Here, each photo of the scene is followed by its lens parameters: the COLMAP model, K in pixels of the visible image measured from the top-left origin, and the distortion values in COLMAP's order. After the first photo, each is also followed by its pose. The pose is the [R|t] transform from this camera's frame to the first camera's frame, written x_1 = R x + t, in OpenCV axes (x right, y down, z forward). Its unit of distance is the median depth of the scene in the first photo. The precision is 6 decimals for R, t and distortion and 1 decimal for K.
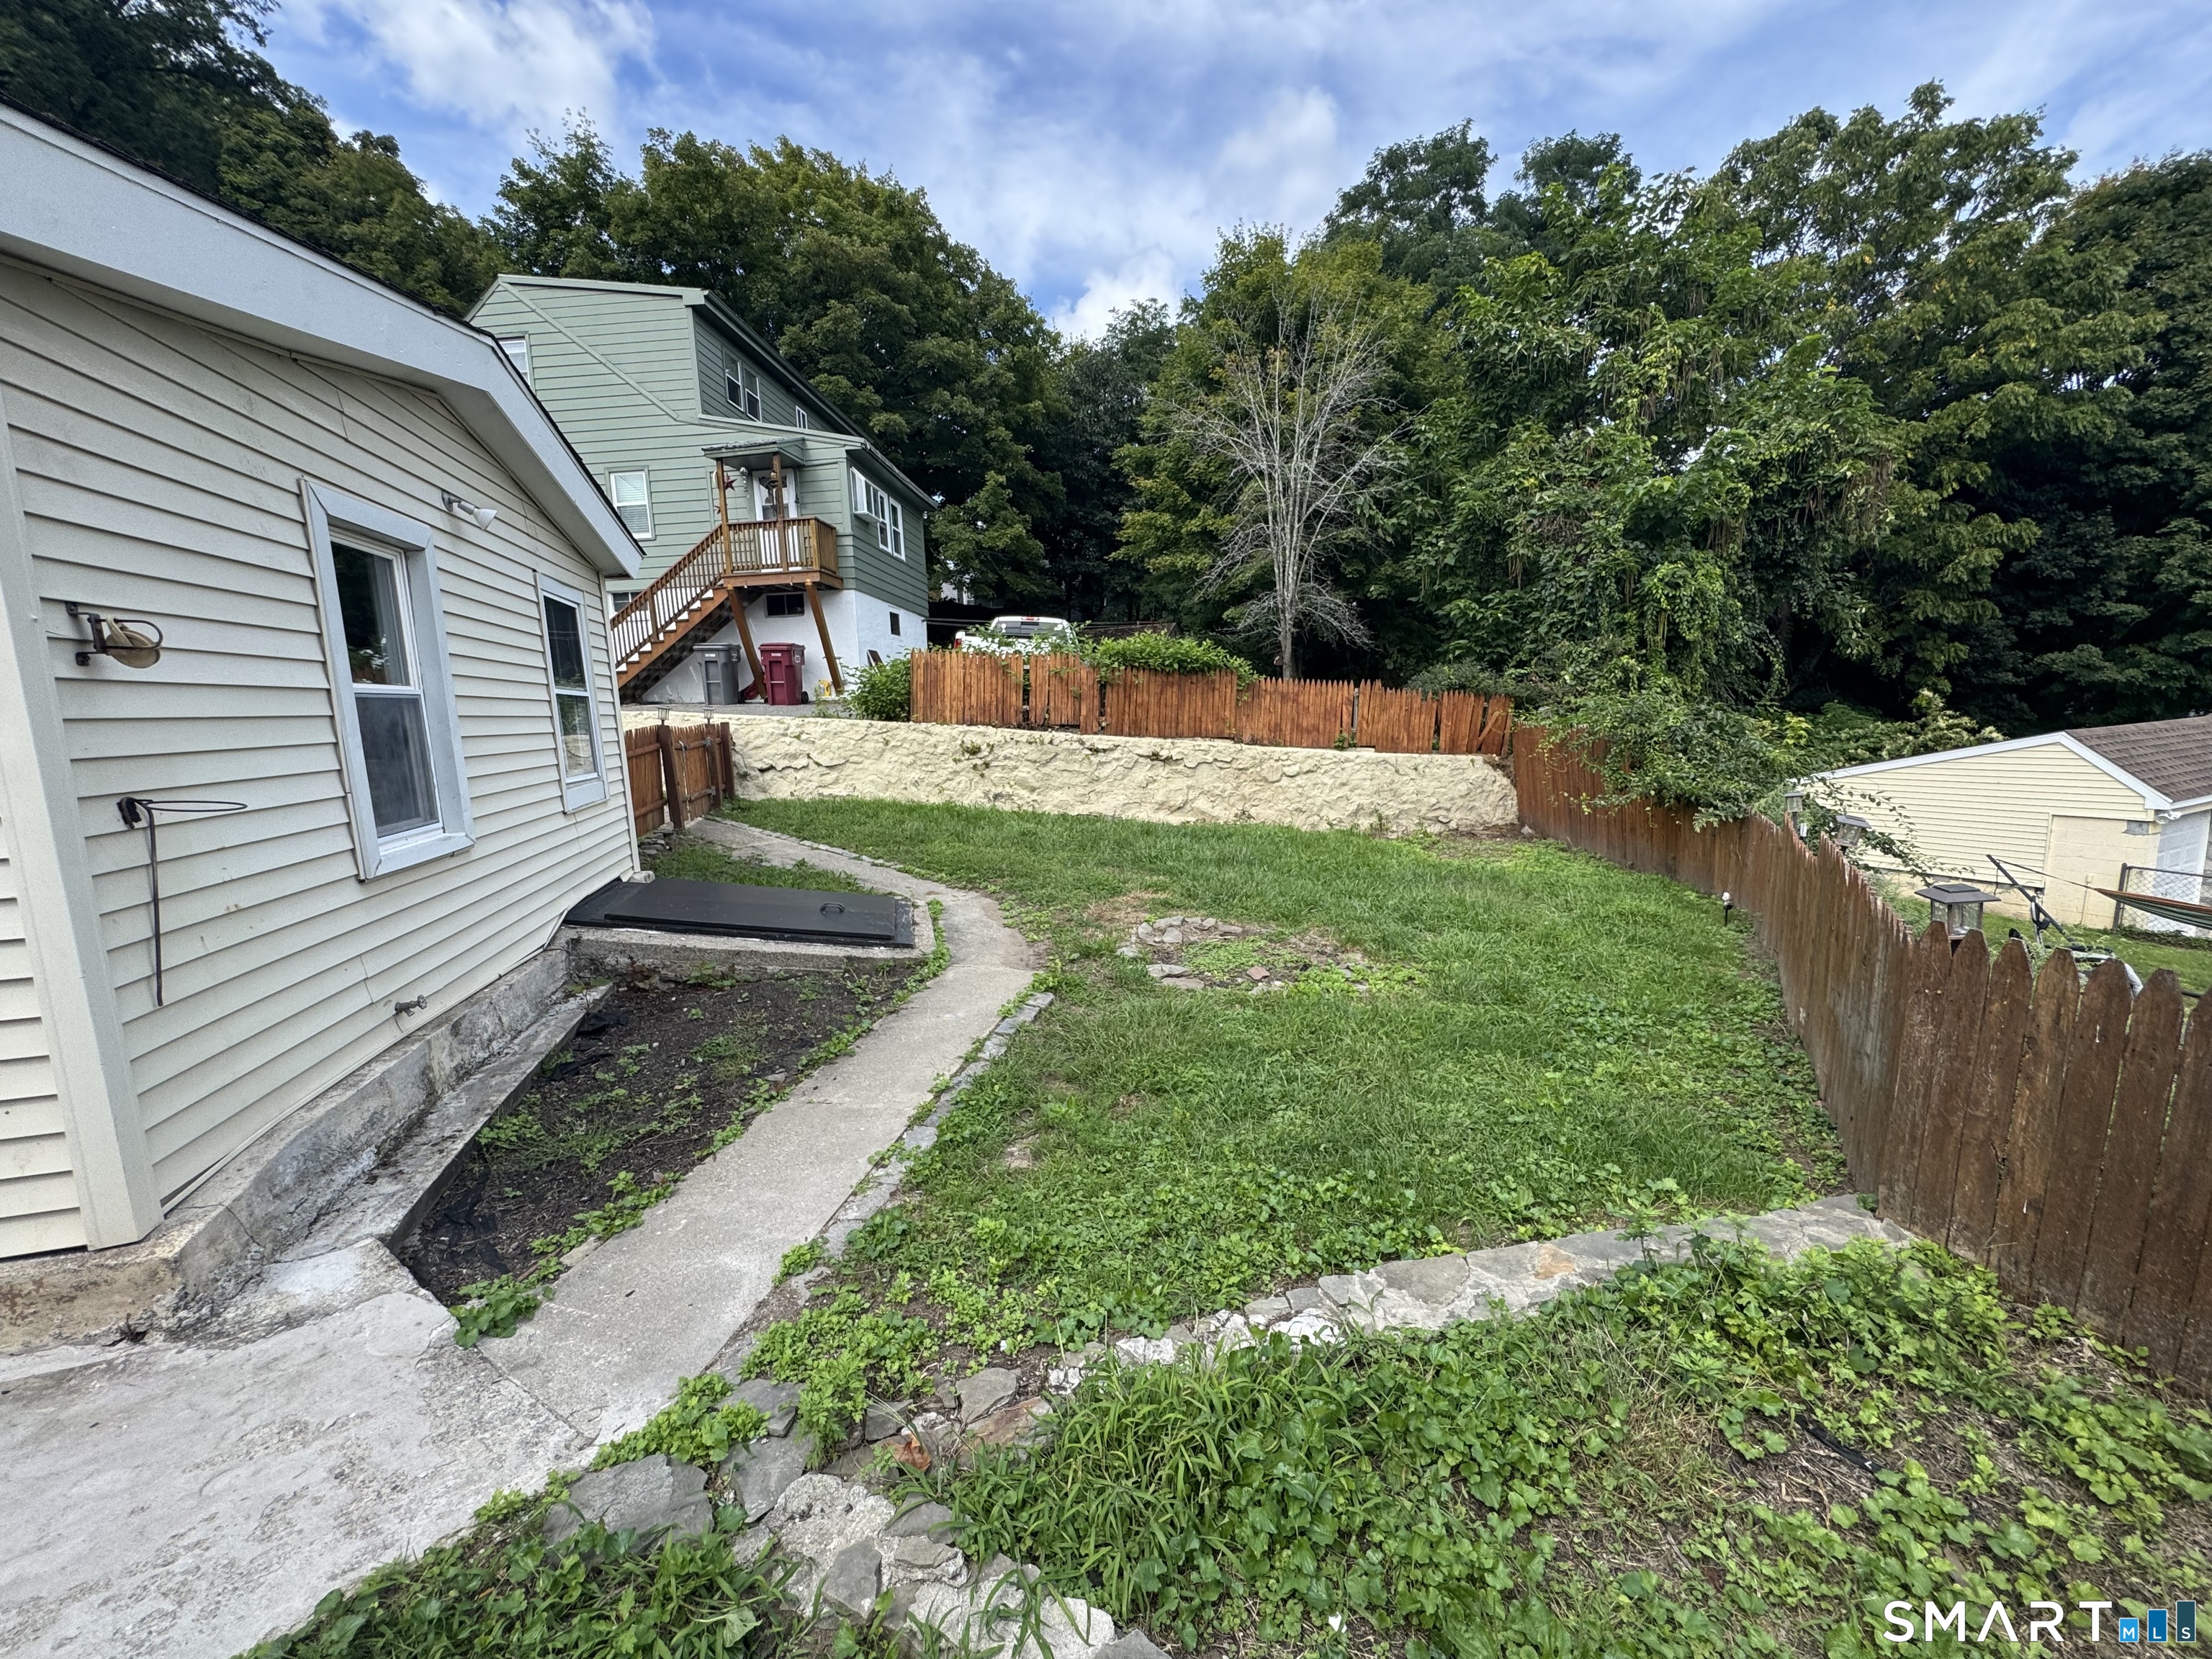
lens RADIAL K [[883.5, 0, 1104.8], [0, 883.5, 832.3], [0, 0, 1]] dist [-0.001542, -0.000207]
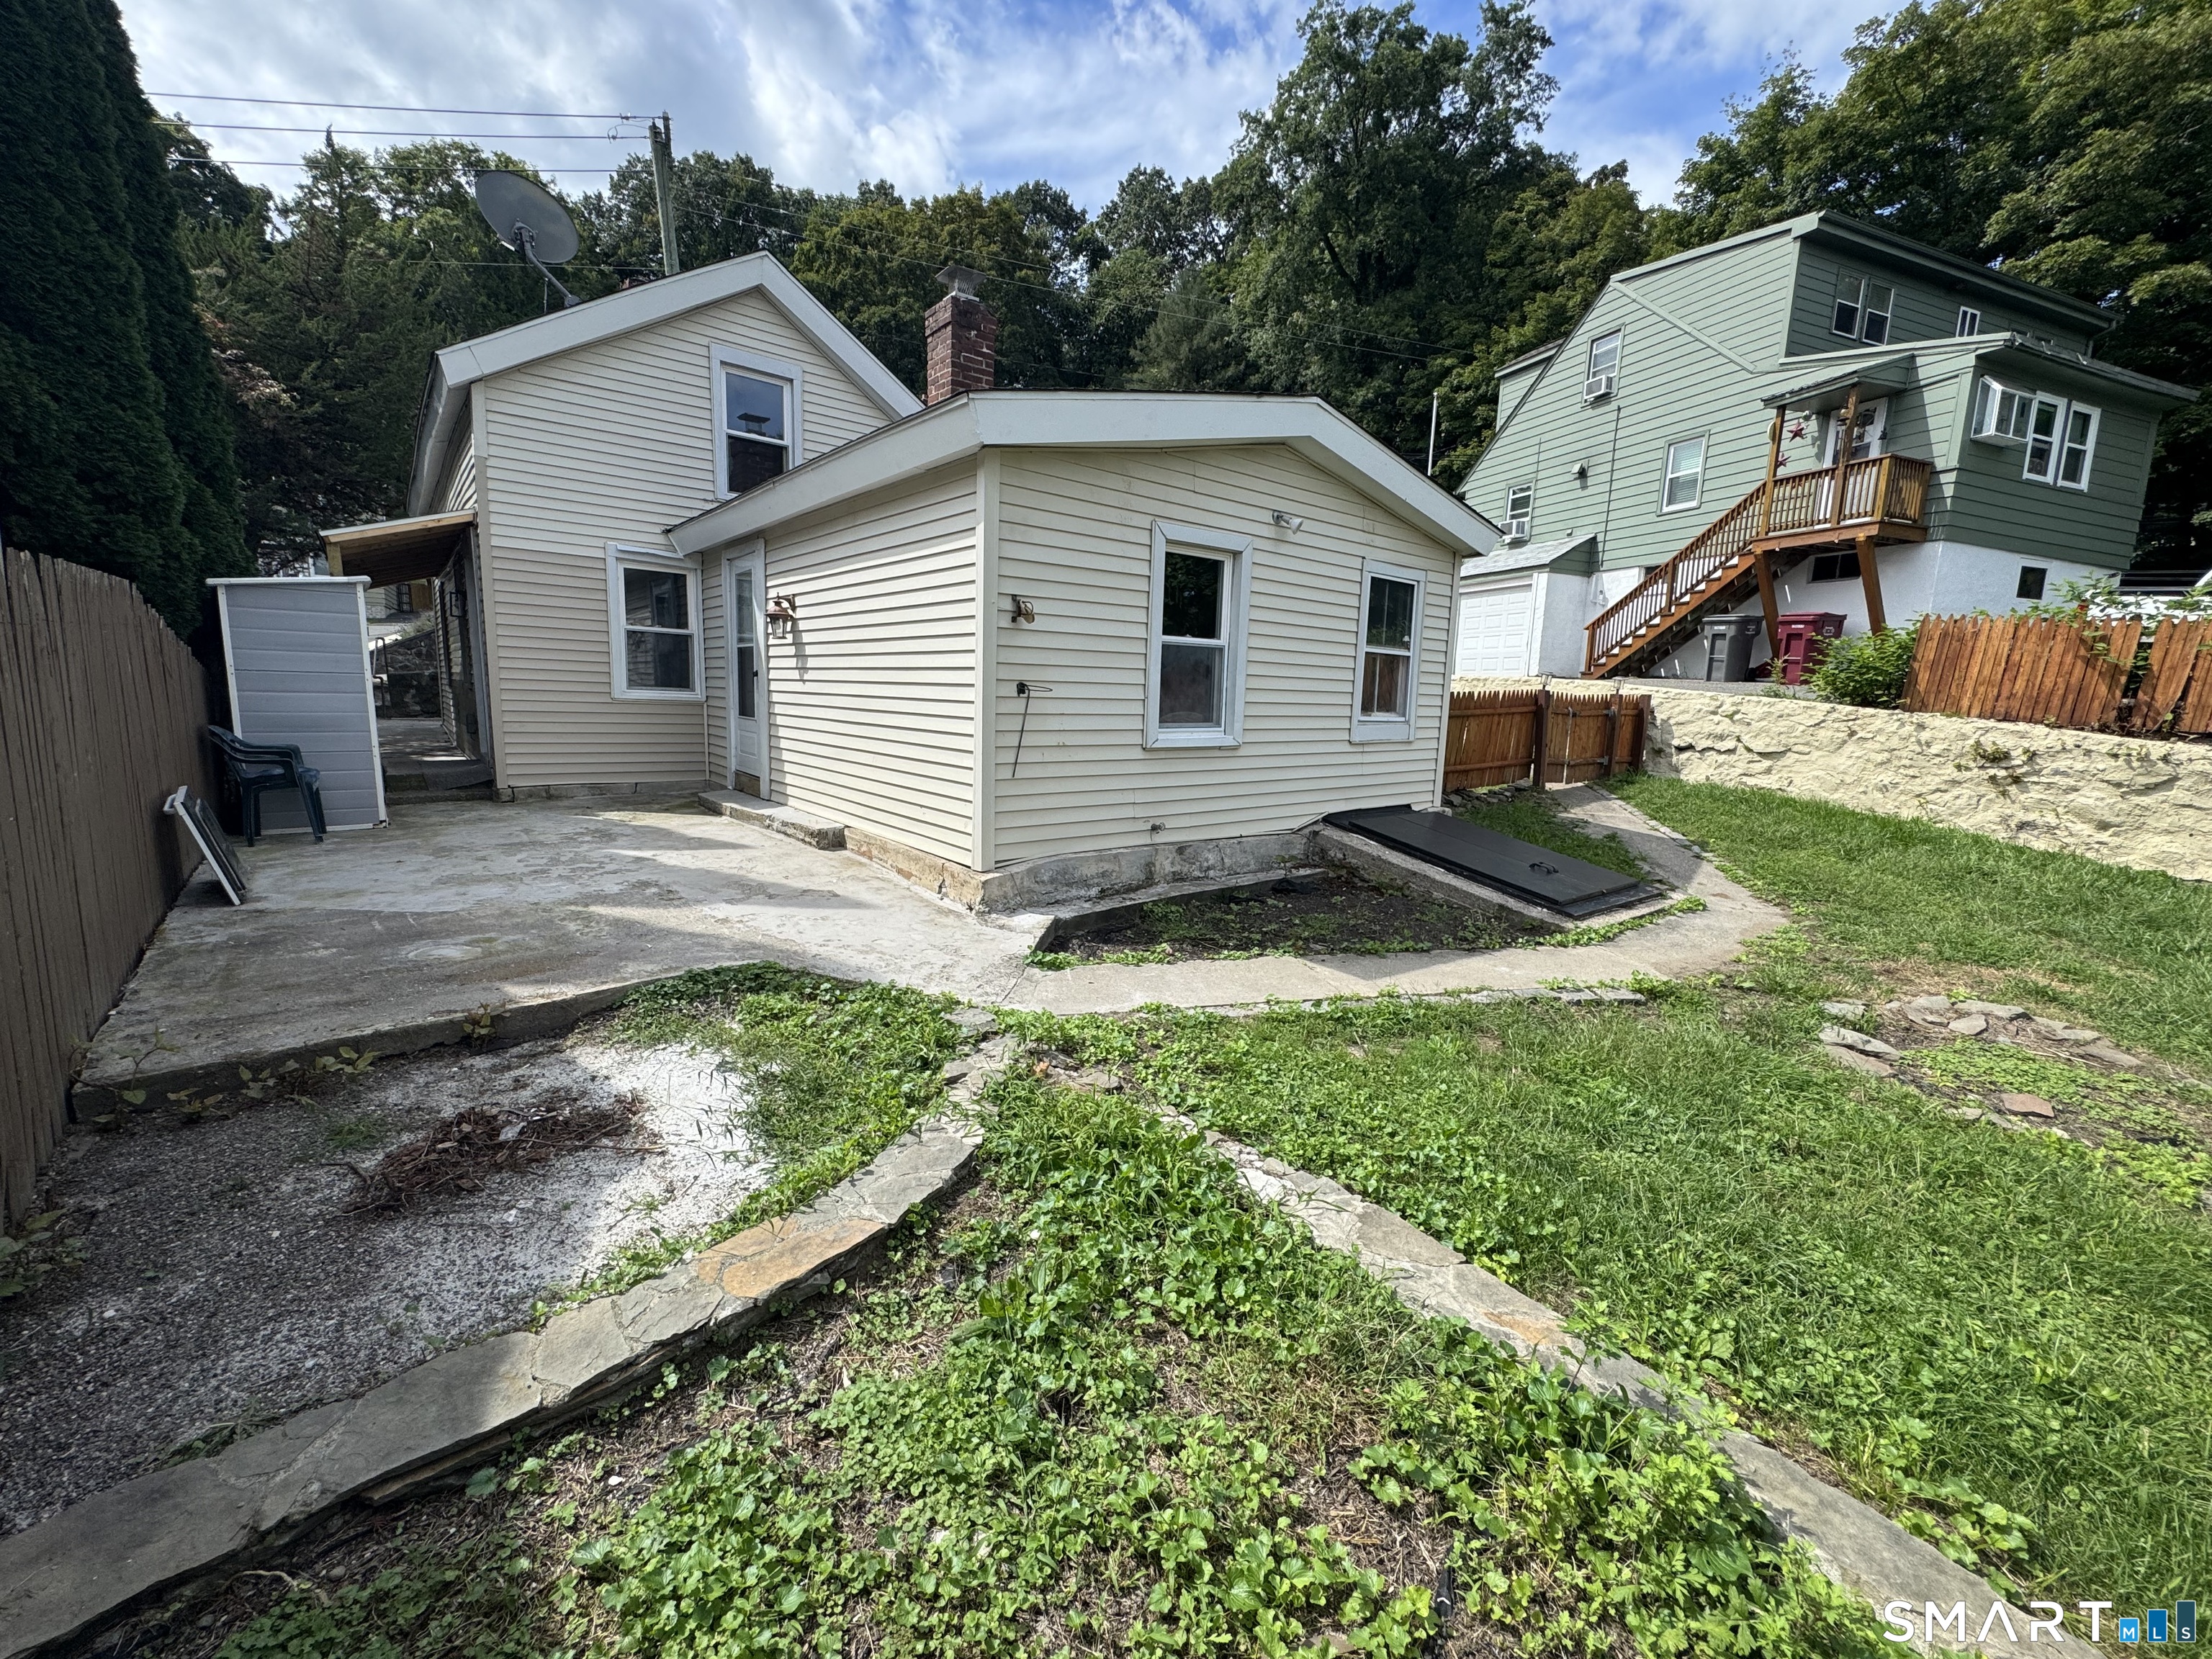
lens RADIAL K [[883.5, 0, 1104.8], [0, 883.5, 832.3], [0, 0, 1]] dist [-0.001542, -0.000207]
pose [[0.417167, 0.196005, -0.887442, 0.196566], [-0.175505, 0.975461, 0.132944, -0.000625], [0.891723, 0.100290, 0.441330, 0.045891]]
